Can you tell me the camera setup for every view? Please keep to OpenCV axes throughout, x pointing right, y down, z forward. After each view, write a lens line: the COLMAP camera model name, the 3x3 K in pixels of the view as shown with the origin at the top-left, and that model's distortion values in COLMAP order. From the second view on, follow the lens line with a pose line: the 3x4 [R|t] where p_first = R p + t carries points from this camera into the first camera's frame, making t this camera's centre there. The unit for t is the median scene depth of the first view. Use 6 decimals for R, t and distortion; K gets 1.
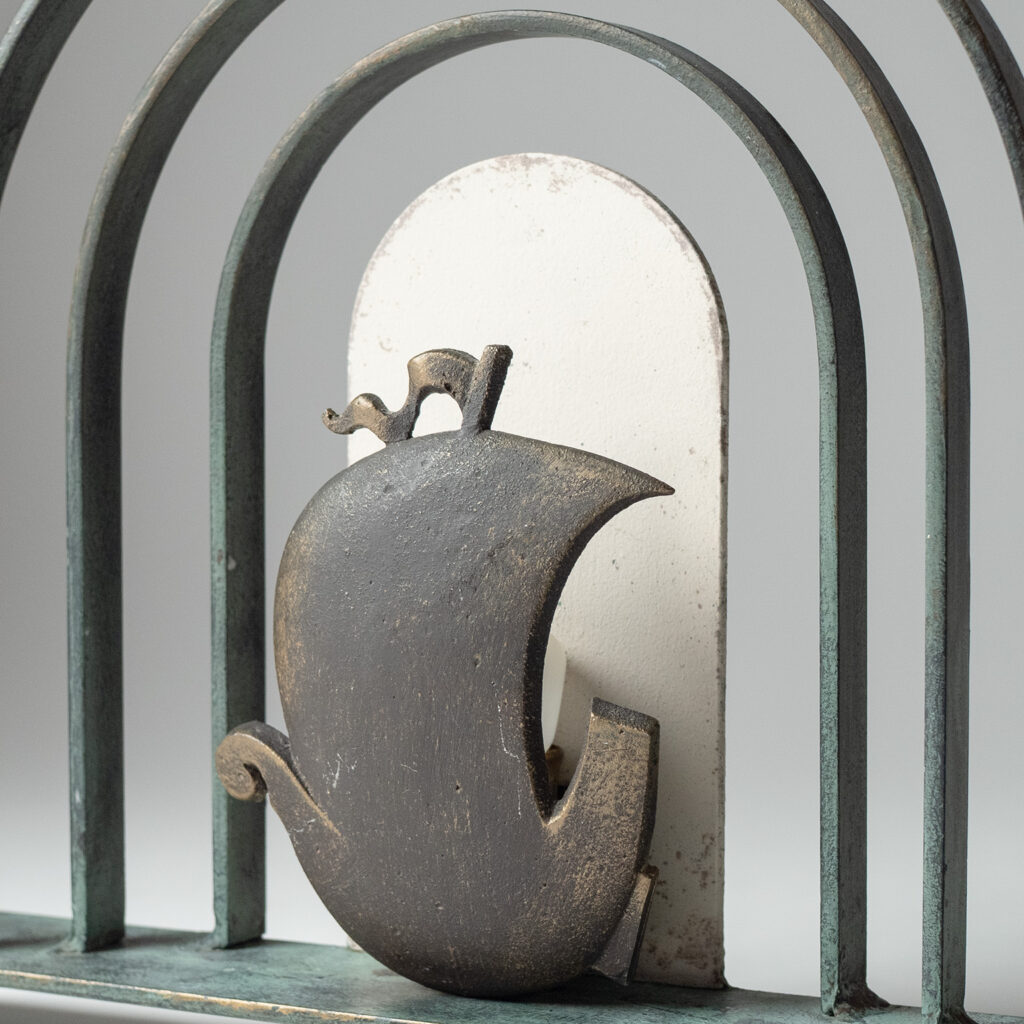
lens RADIAL K [[2703.2, 0, 494.5], [0, 2703.2, 540.7], [0, 0, 1]] dist [-0.087020, -0.246657]
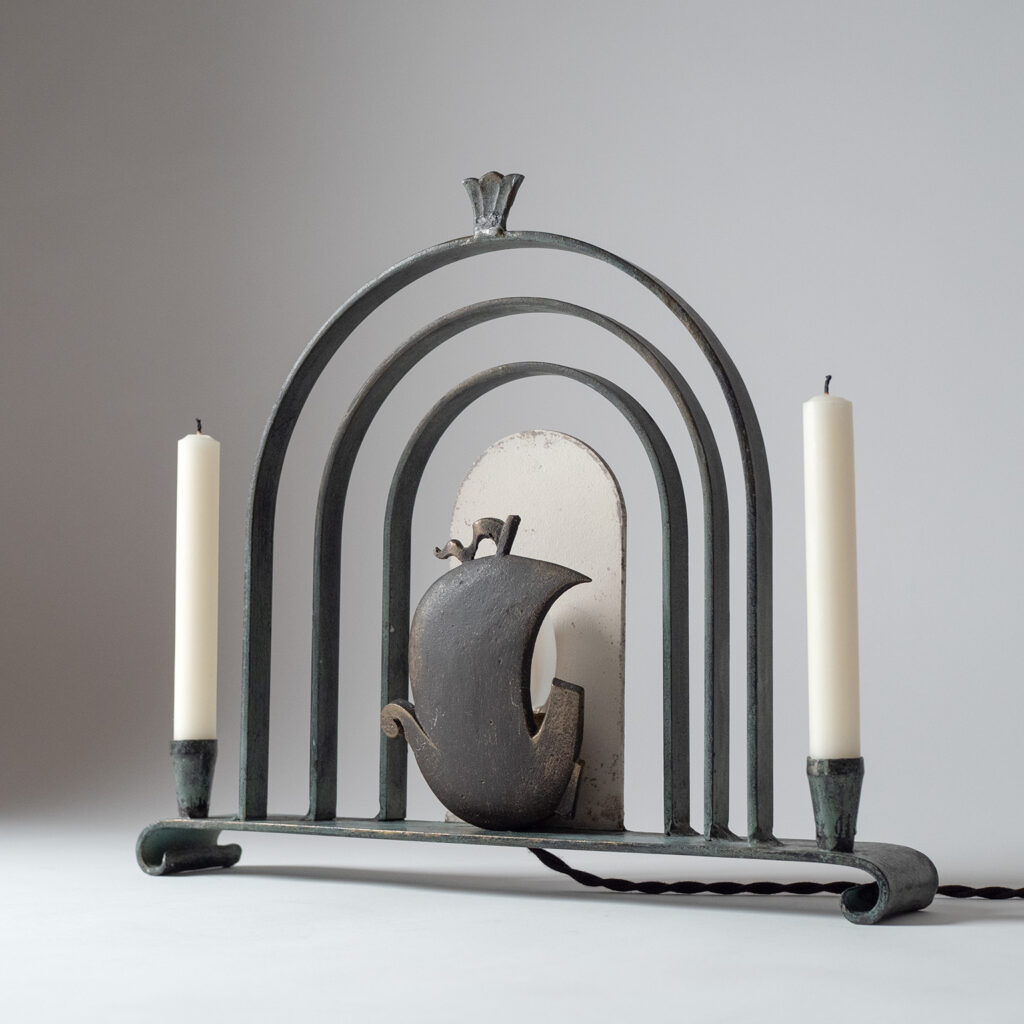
lens RADIAL K [[2043.2, 0, 512.0], [0, 2043.2, 512.0], [0, 0, 1]] dist [0.065548, -2.790025]
pose [[0.997387, 0.005294, -0.072046, 0.111631], [-0.015317, 0.990133, -0.139289, 0.144078], [0.070598, 0.140028, 0.987627, -0.572987]]
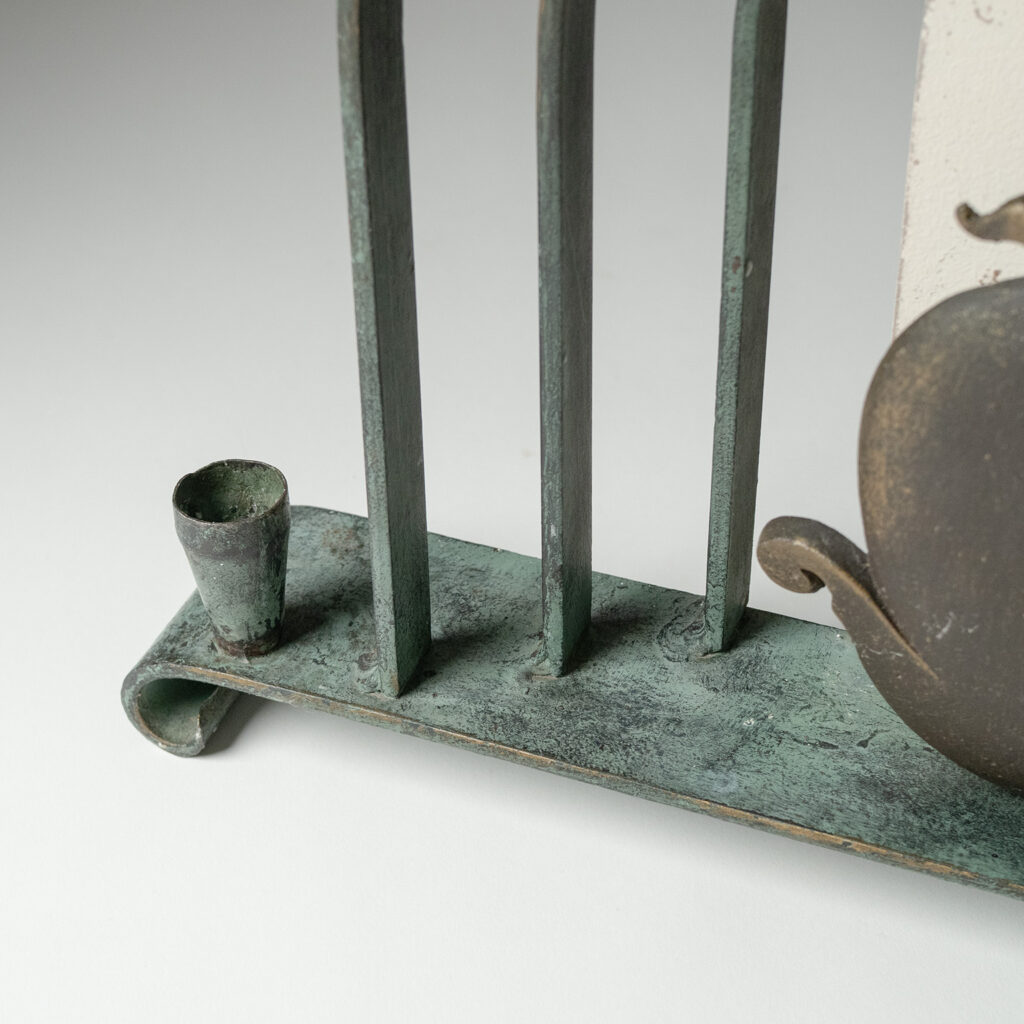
lens RADIAL K [[2296.4, 0, 512.0], [0, 2296.4, 512.0], [0, 0, 1]] dist [-0.082691, 0.012377]
pose [[0.997226, -0.057539, 0.047218, -0.213183], [0.021765, 0.832062, 0.554256, -0.318023], [-0.071179, -0.551691, 0.831006, 0.449625]]
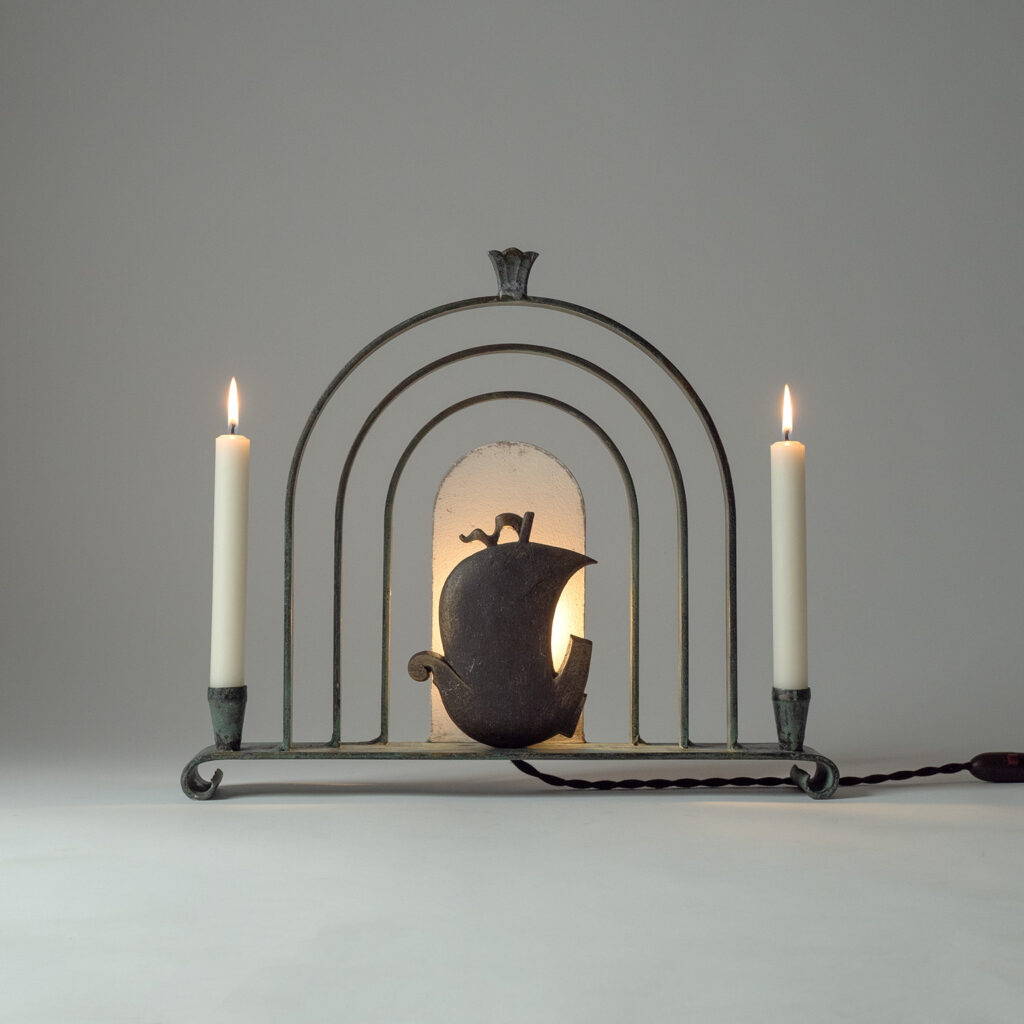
lens RADIAL K [[2952.5, 0, 512.0], [0, 2952.5, 512.0], [0, 0, 1]] dist [-0.056872, -0.068482]
pose [[0.882200, 0.007600, 0.470813, -1.413900], [0.020054, 0.998356, -0.053693, 0.089600], [-0.470447, 0.056809, 0.880598, -1.651577]]
